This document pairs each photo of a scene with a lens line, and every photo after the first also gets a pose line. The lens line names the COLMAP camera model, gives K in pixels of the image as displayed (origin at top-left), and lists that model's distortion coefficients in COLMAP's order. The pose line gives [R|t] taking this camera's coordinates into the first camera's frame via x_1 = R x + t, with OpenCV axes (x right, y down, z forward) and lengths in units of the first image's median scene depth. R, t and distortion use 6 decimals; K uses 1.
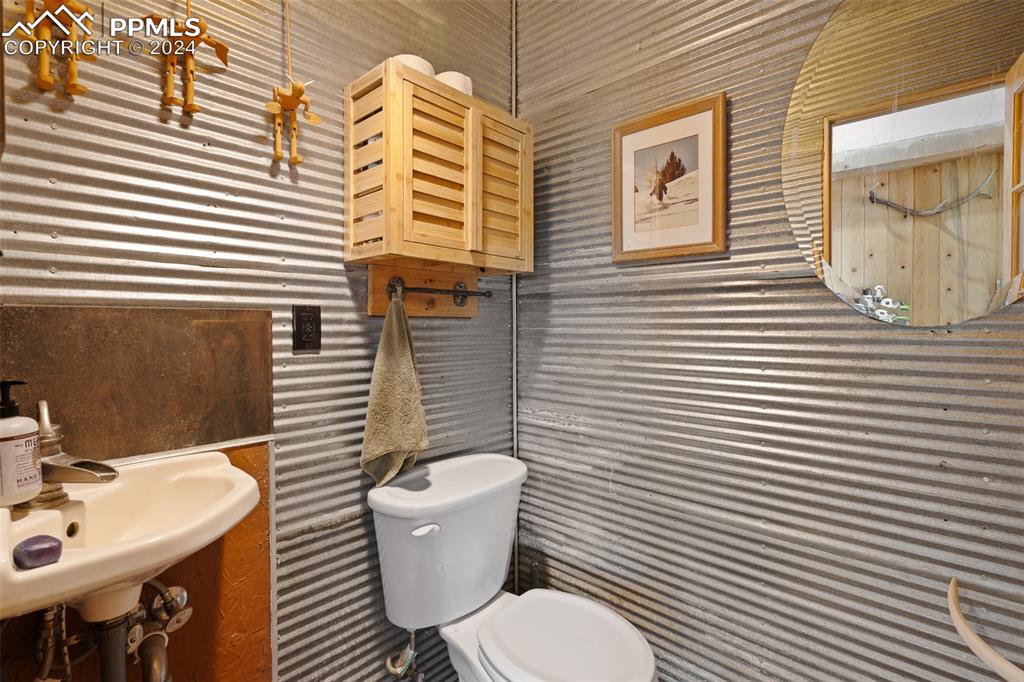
lens RADIAL K [[479.0, 0, 511.7], [0, 479.0, 335.8], [0, 0, 1]] dist [-0.003923, -0.000359]
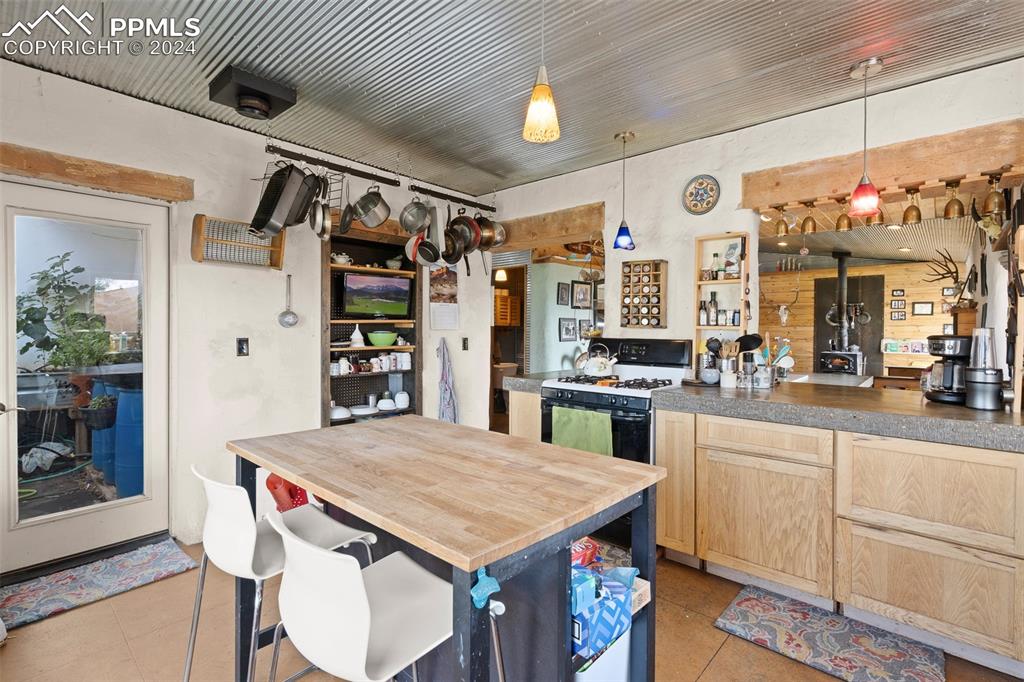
lens RADIAL K [[479.0, 0, 511.1], [0, 479.0, 335.4], [0, 0, 1]] dist [-0.003923, -0.000359]
pose [[0.999888, 0.005231, 0.014013, -0.126655], [-0.005223, 0.999986, -0.000605, -0.035880], [-0.014016, 0.000532, 0.999902, -4.189836]]
